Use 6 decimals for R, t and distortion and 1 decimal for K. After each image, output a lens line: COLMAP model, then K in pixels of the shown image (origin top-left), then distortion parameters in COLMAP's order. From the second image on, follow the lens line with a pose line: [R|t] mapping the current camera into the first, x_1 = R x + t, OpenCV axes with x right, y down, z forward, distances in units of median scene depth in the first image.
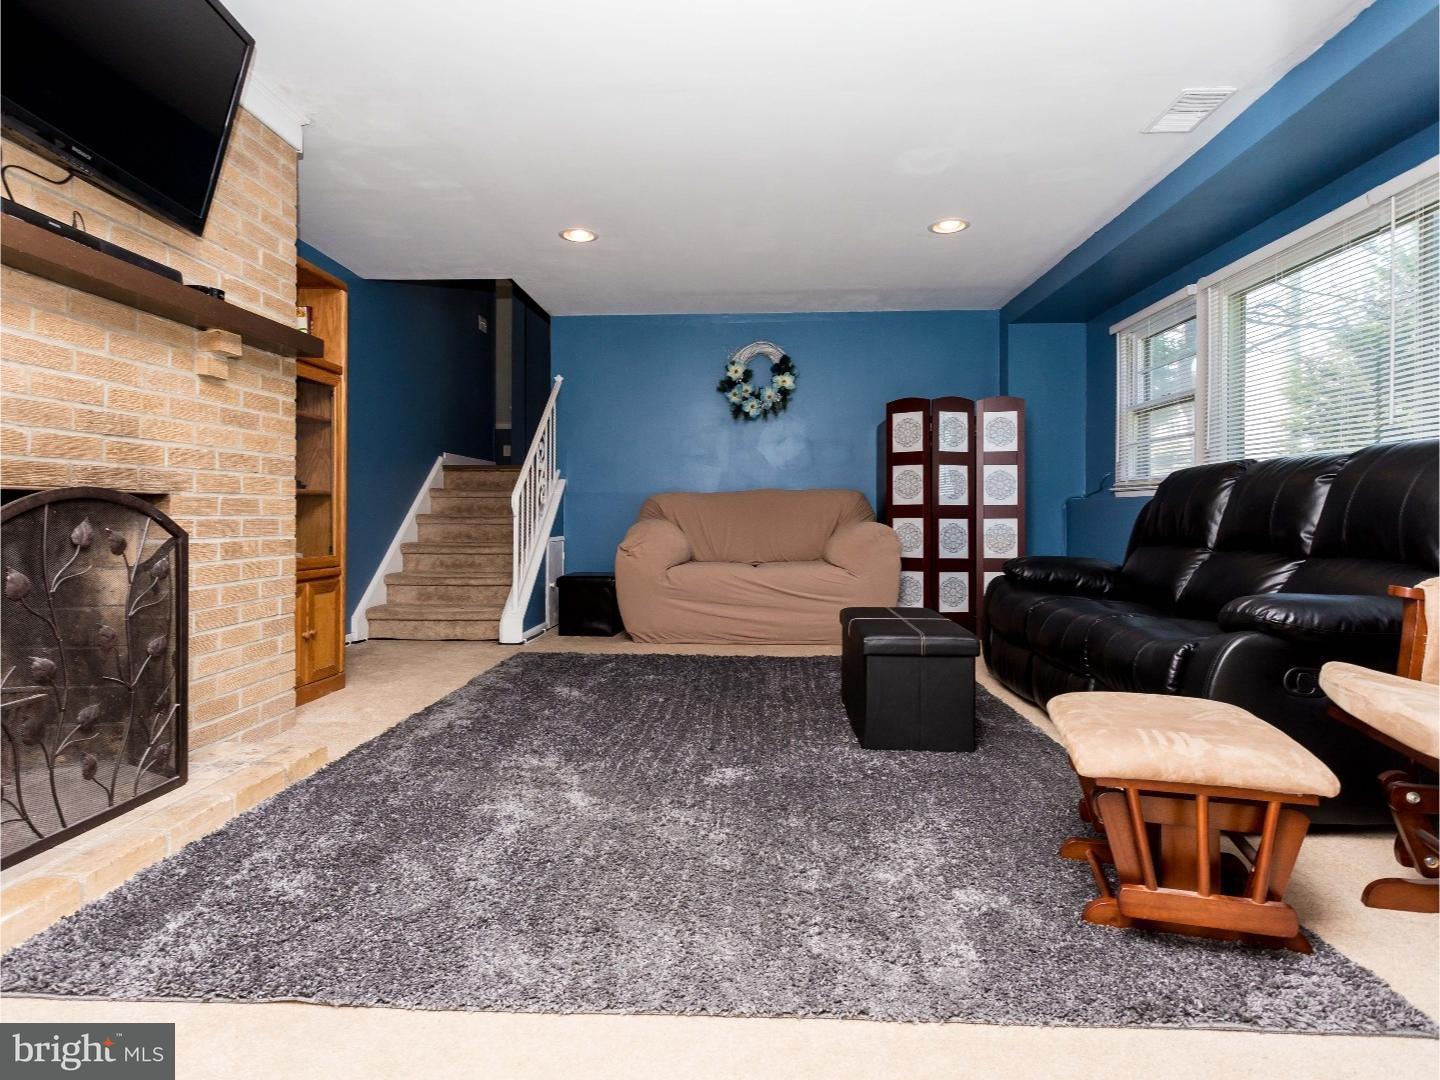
lens RADIAL K [[780.6, 0, 719.5], [0, 780.6, 526.4], [0, 0, 1]] dist [0.003549, 0.001527]
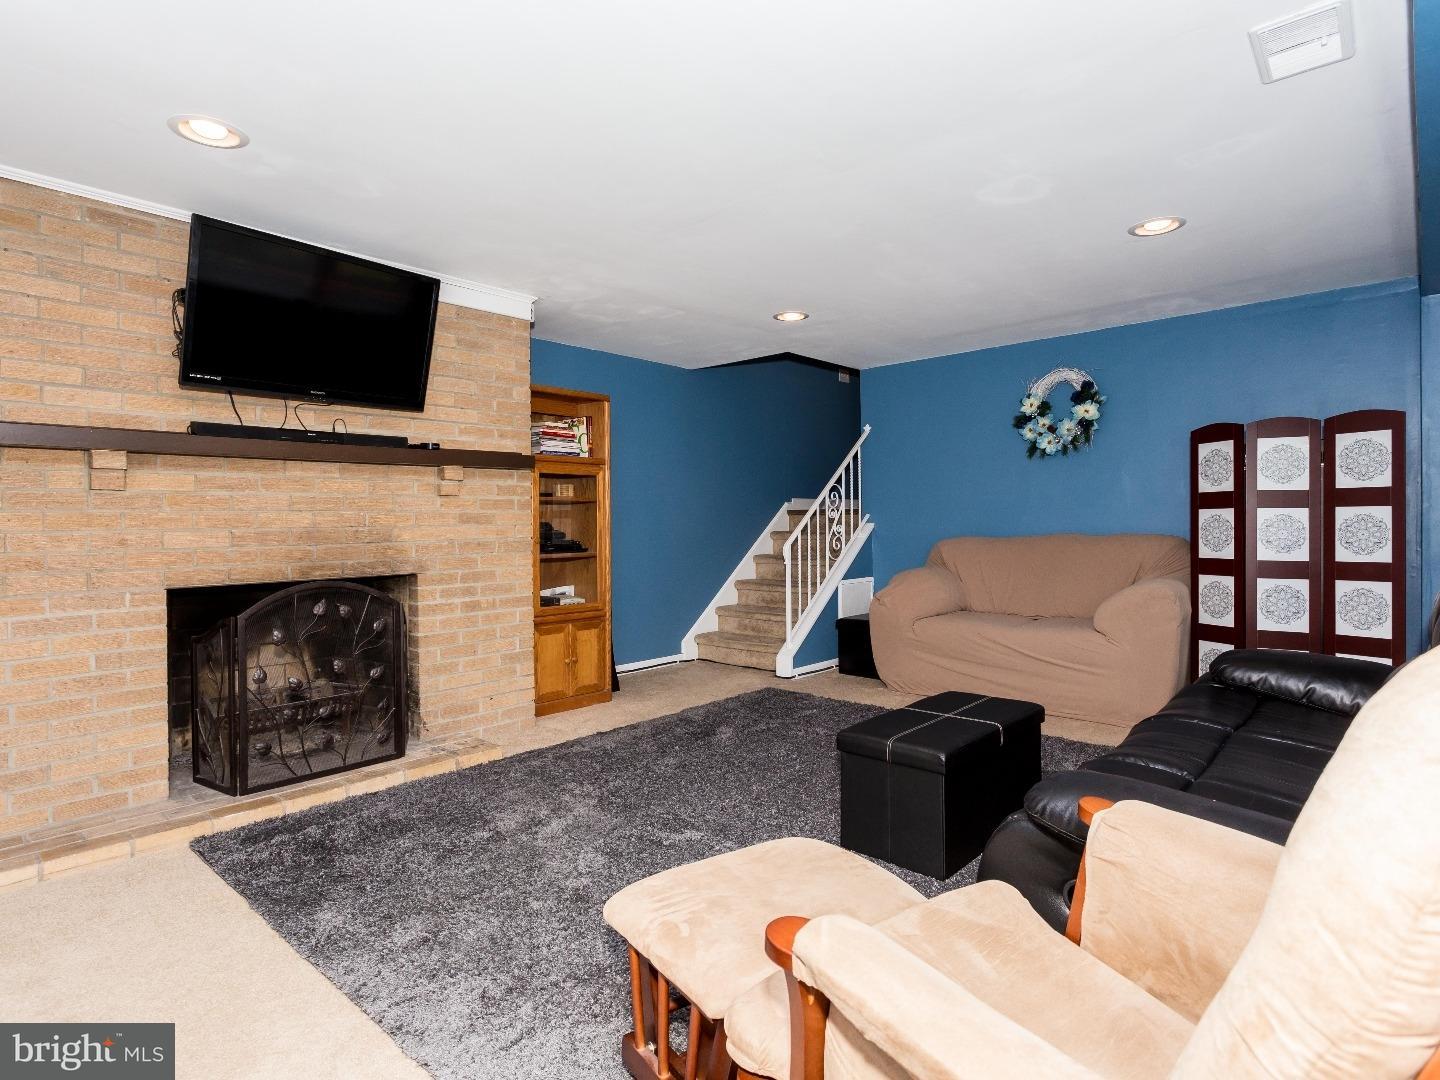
lens RADIAL K [[762.6, 0, 720.0], [0, 762.6, 540.0], [0, 0, 1]] dist [-0.000141, 0.001806]
pose [[0.774027, 0.003439, -0.633143, 0.348508], [0.002800, 0.999957, 0.008856, -0.056193], [0.633146, -0.008628, 0.773984, 0.085726]]
